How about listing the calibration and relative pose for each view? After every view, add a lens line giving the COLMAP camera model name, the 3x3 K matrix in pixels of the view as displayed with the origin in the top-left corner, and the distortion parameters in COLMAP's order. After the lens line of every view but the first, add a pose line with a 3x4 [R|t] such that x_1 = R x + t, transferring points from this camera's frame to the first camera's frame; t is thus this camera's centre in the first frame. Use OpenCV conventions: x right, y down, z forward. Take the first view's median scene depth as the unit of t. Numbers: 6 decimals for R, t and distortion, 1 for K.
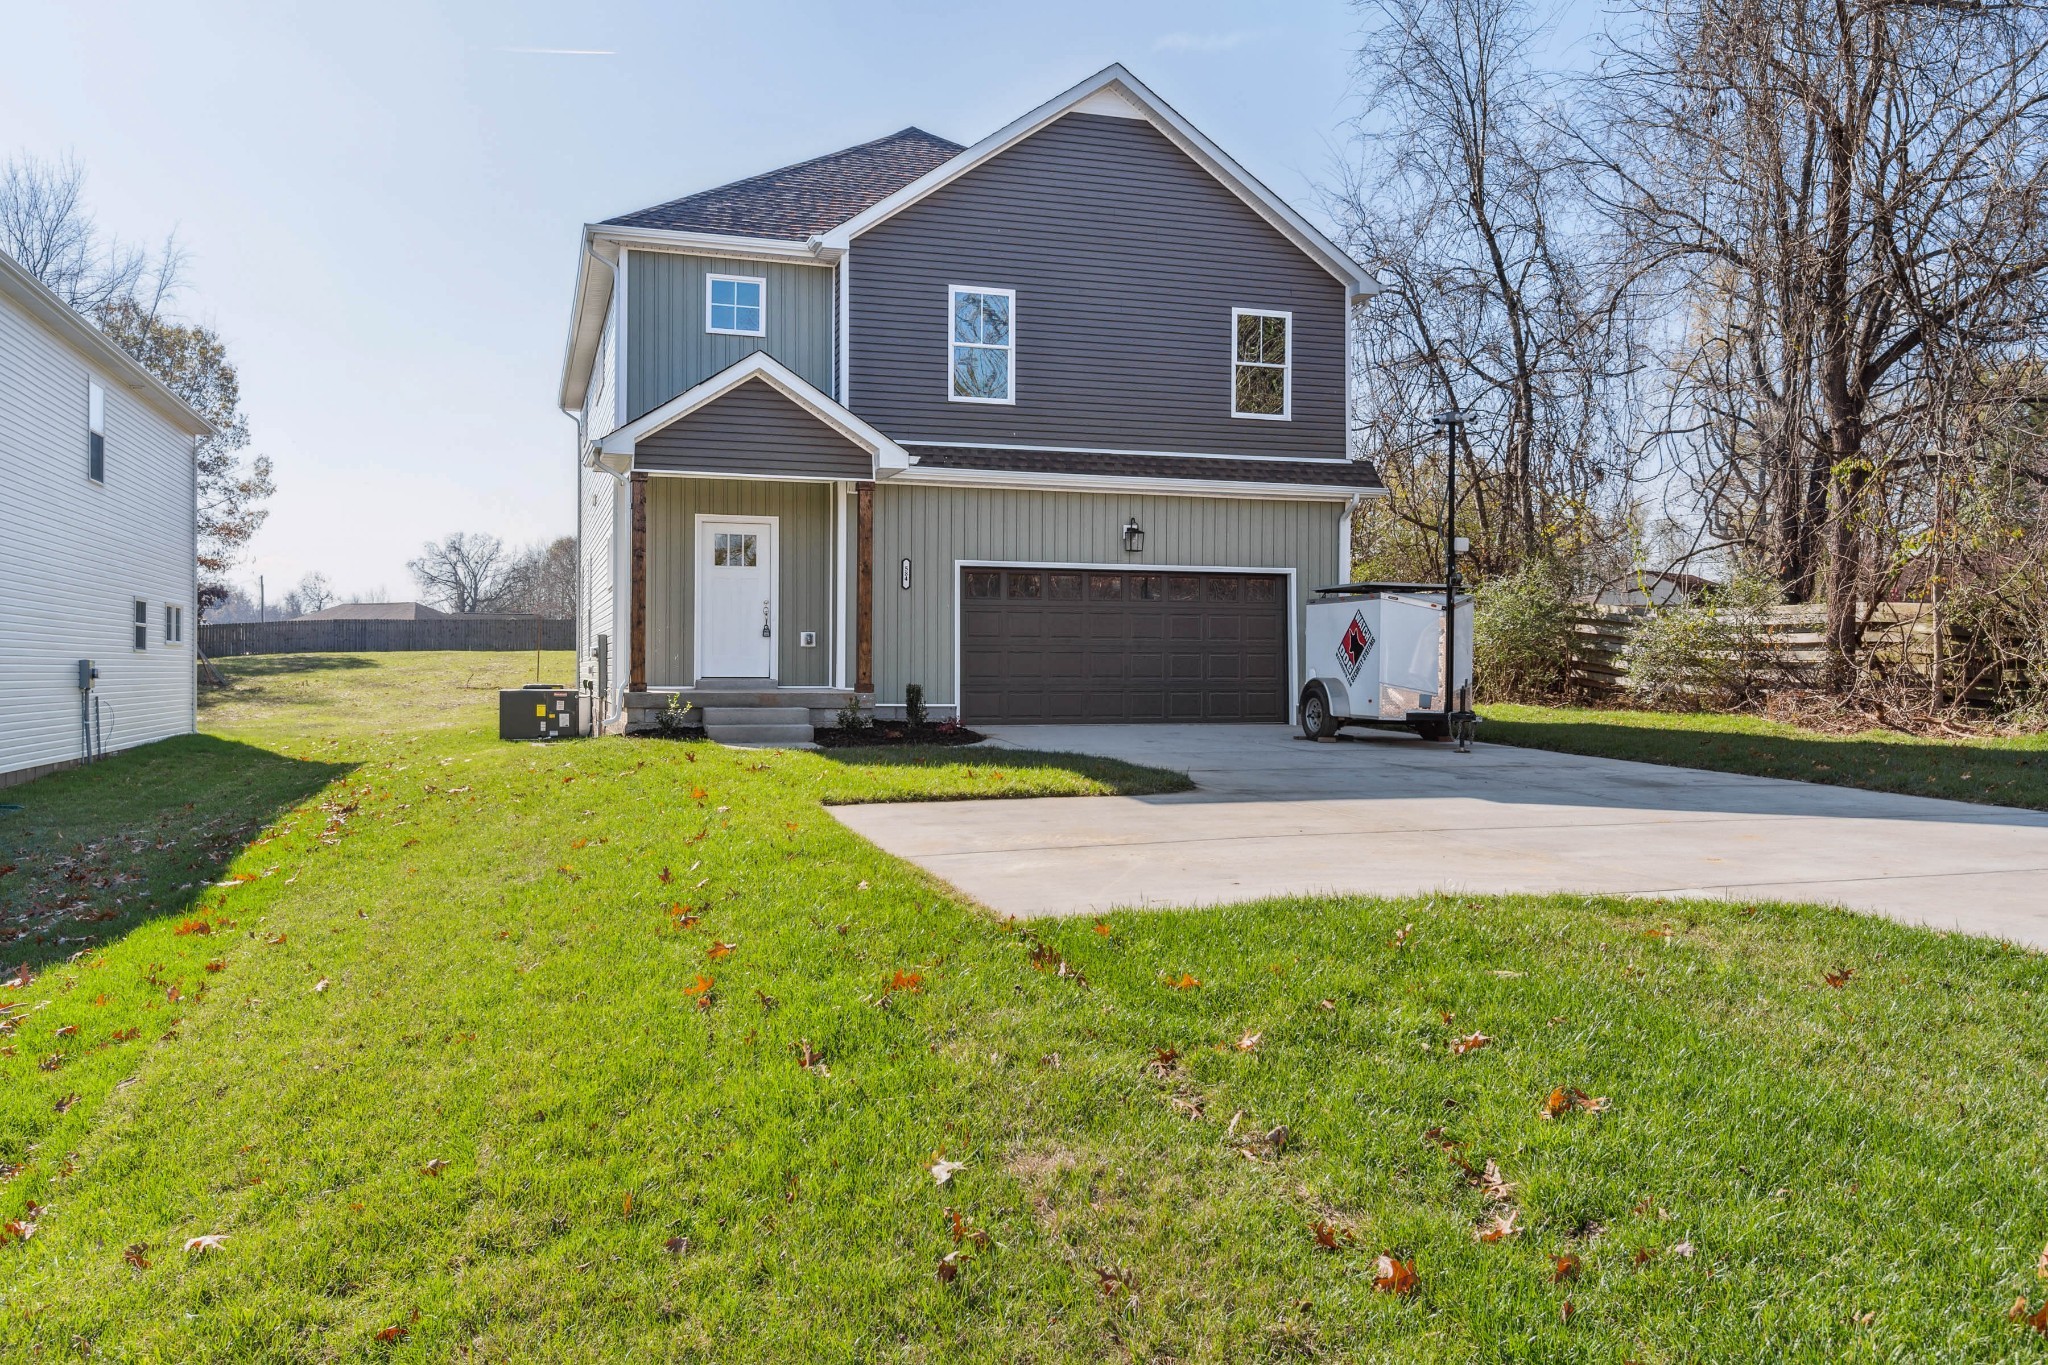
lens RADIAL K [[1582.4, 0, 991.0], [0, 1582.4, 679.0], [0, 0, 1]] dist [-0.009950, -0.007426]
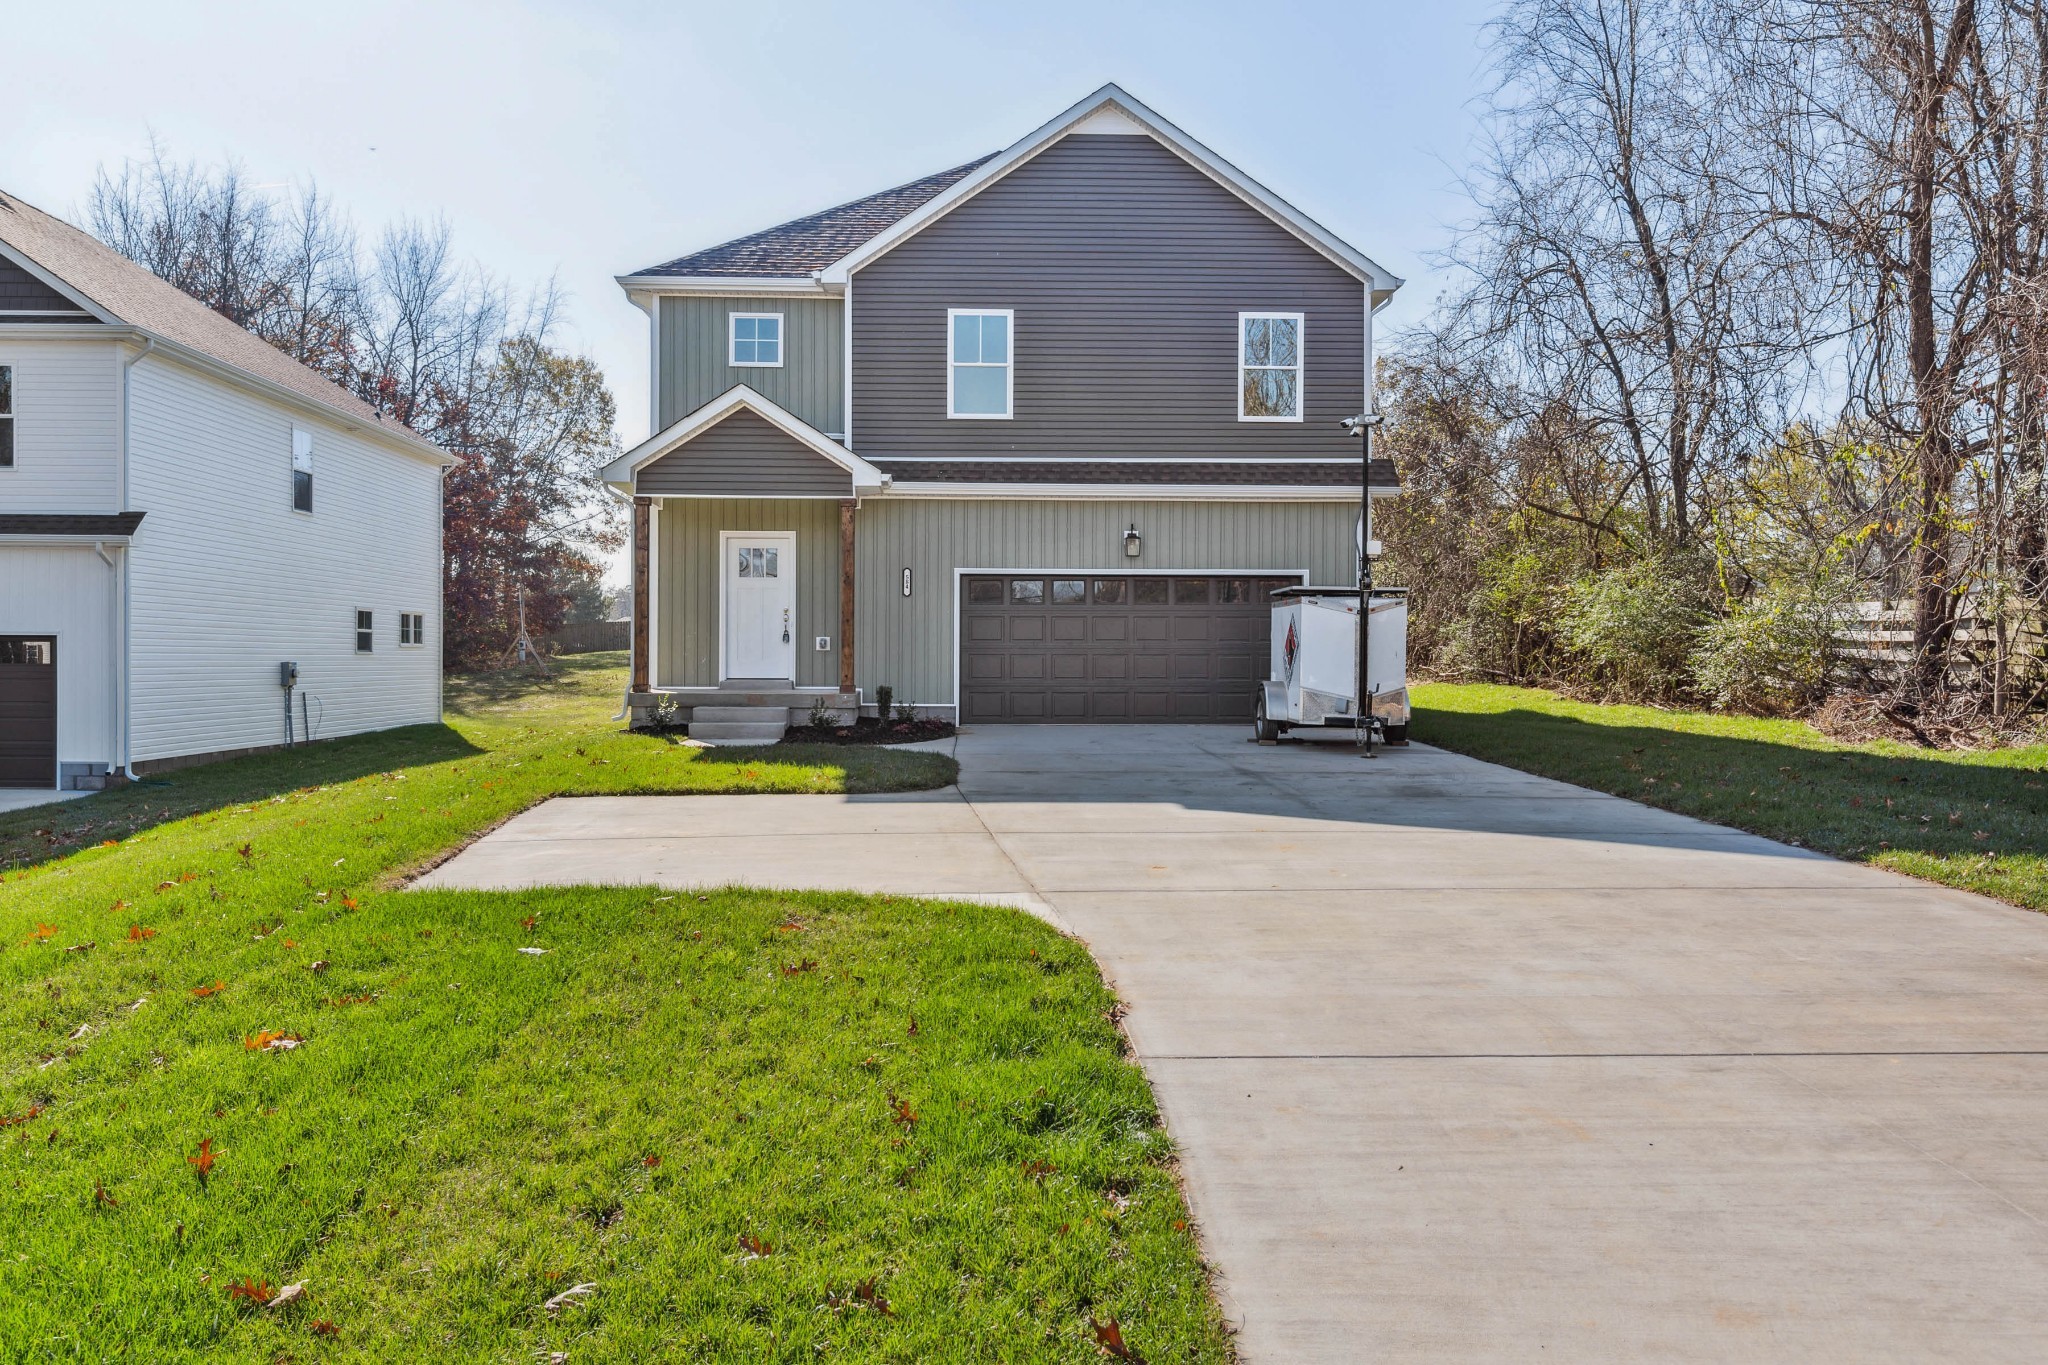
lens RADIAL K [[1582.4, 0, 991.0], [0, 1582.4, 679.0], [0, 0, 1]] dist [-0.009950, -0.007426]
pose [[0.964294, 0.002374, -0.264825, 0.281489], [-0.000847, 0.999982, 0.005879, -0.007280], [0.264834, -0.005445, 0.964279, -0.016643]]
